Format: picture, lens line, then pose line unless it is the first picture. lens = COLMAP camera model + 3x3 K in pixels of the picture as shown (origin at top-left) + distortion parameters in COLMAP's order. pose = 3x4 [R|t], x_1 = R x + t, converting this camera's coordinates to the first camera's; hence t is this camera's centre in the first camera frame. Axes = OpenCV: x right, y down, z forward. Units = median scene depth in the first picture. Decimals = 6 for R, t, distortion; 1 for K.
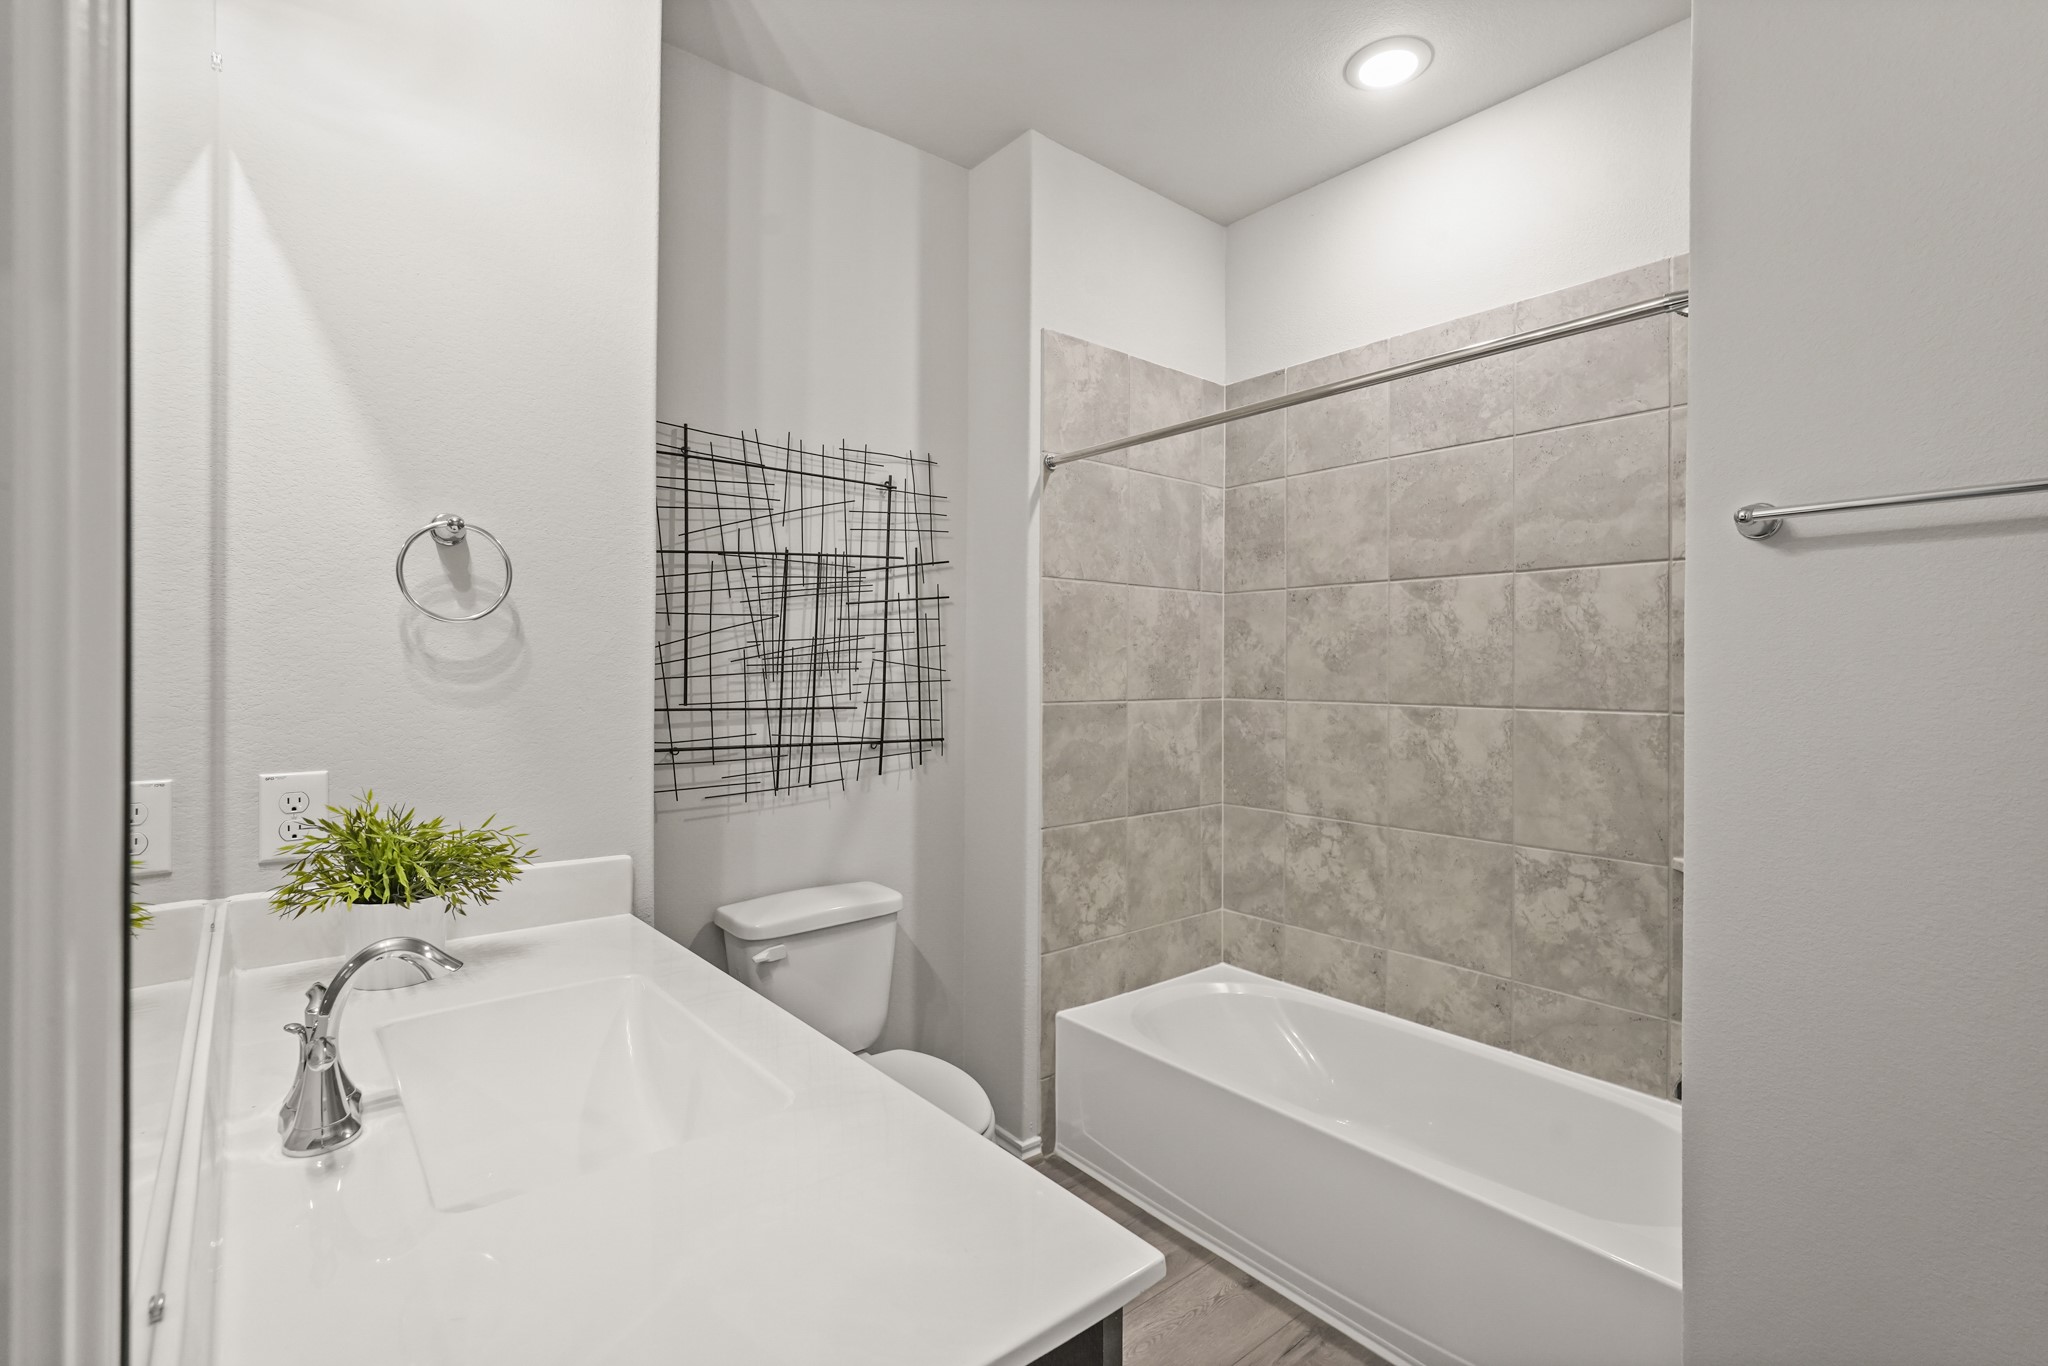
lens RADIAL K [[921.8, 0, 1017.7], [0, 921.8, 676.5], [0, 0, 1]] dist [-0.017058, 0.000641]
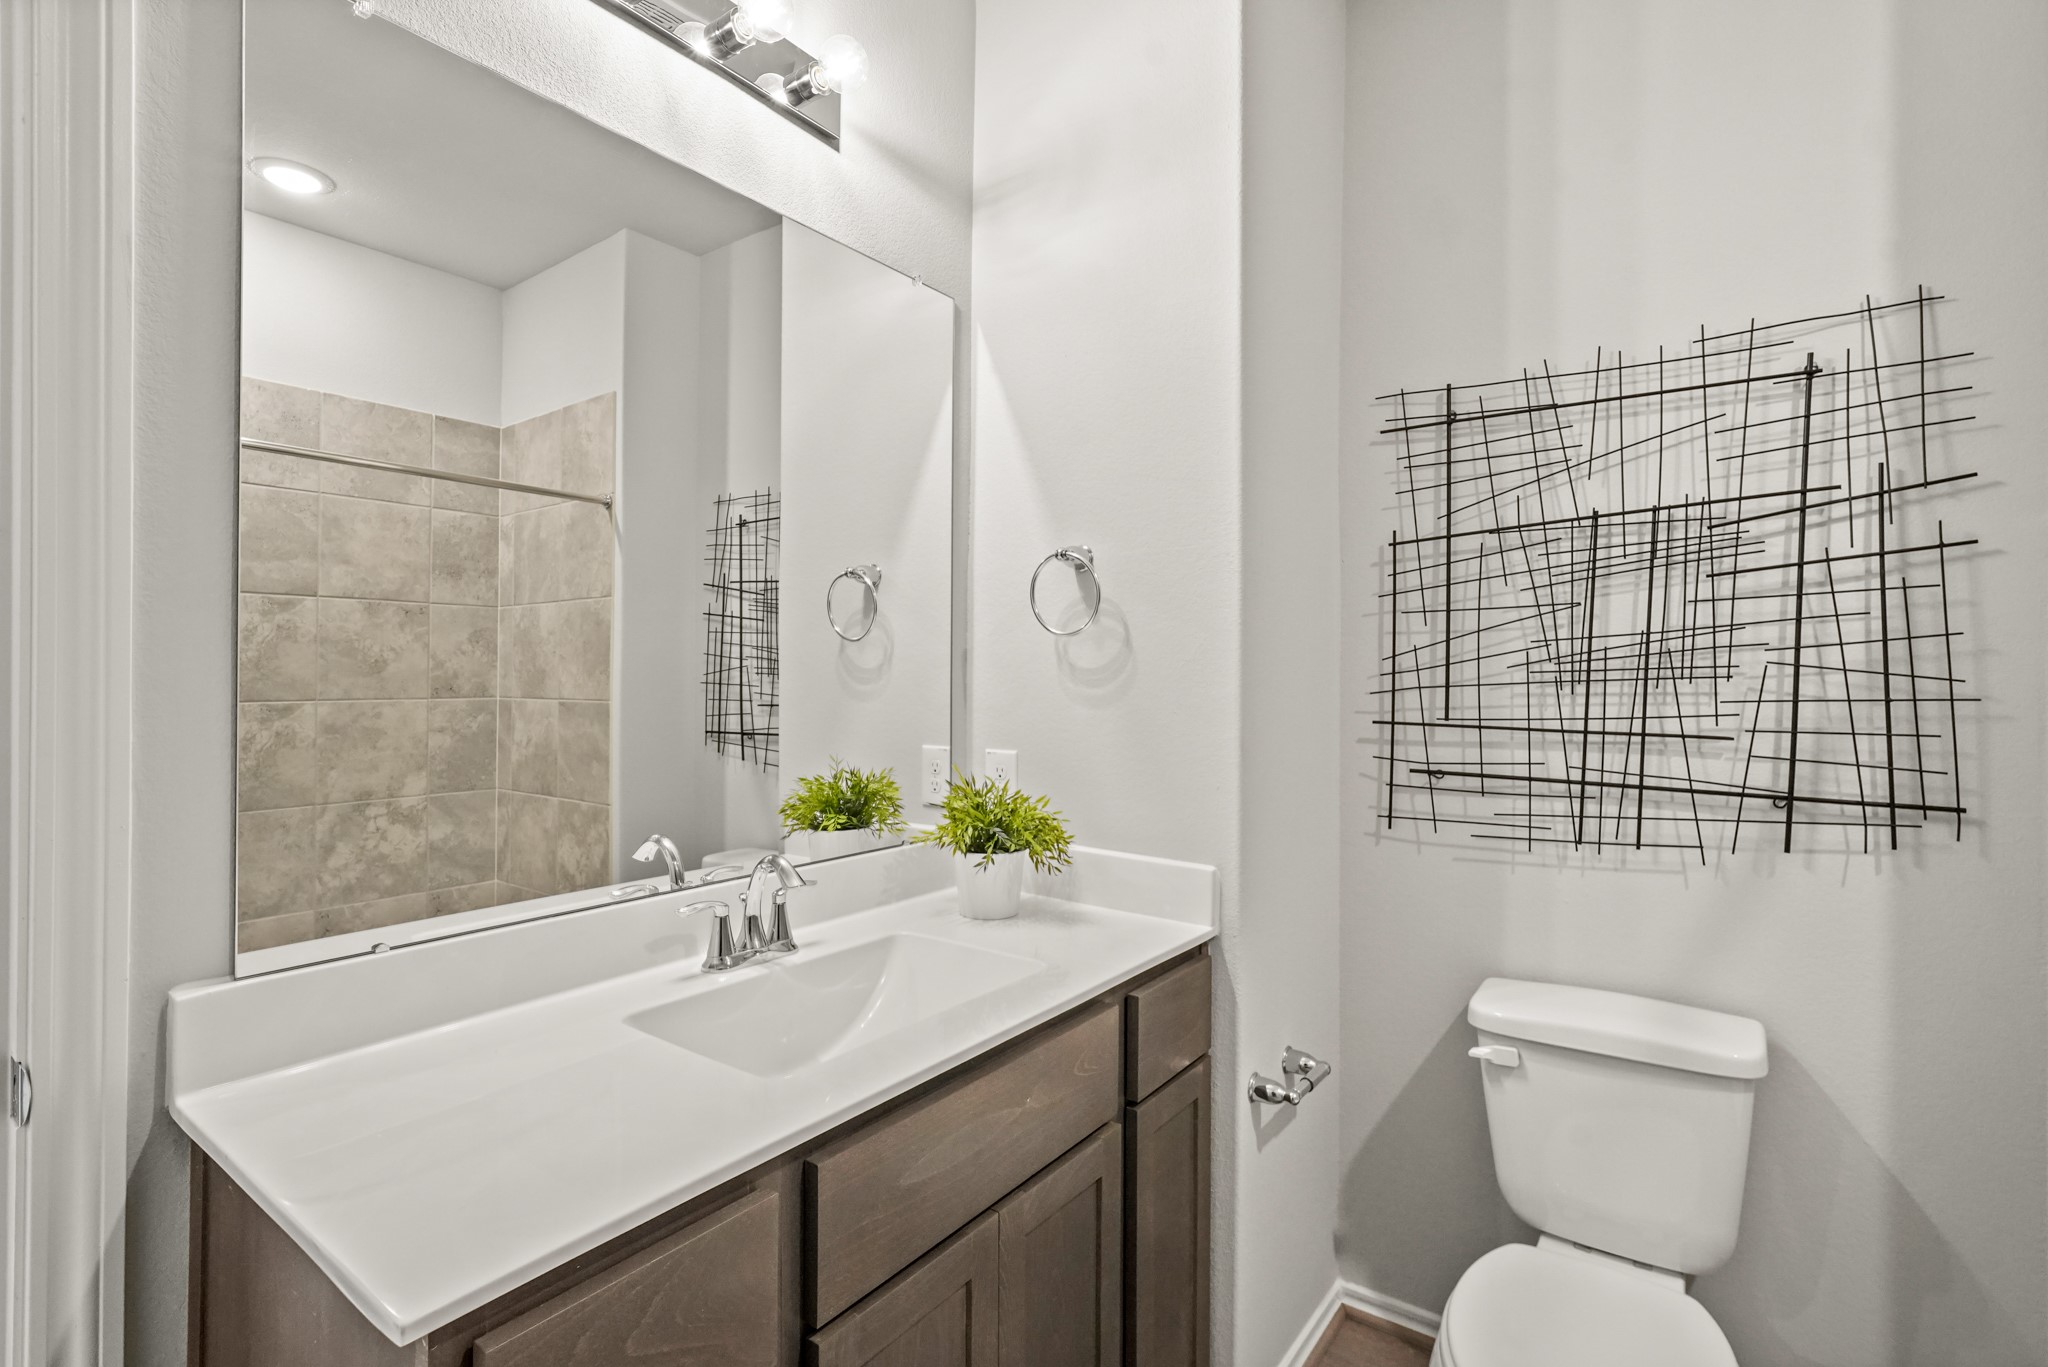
lens RADIAL K [[921.8, 0, 1017.7], [0, 921.8, 677.0], [0, 0, 1]] dist [-0.017058, 0.000641]
pose [[0.248878, 0.000391, -0.968535, 0.327145], [-0.011287, 0.999933, -0.002497, -0.001368], [0.968469, 0.011553, 0.248866, 0.387249]]
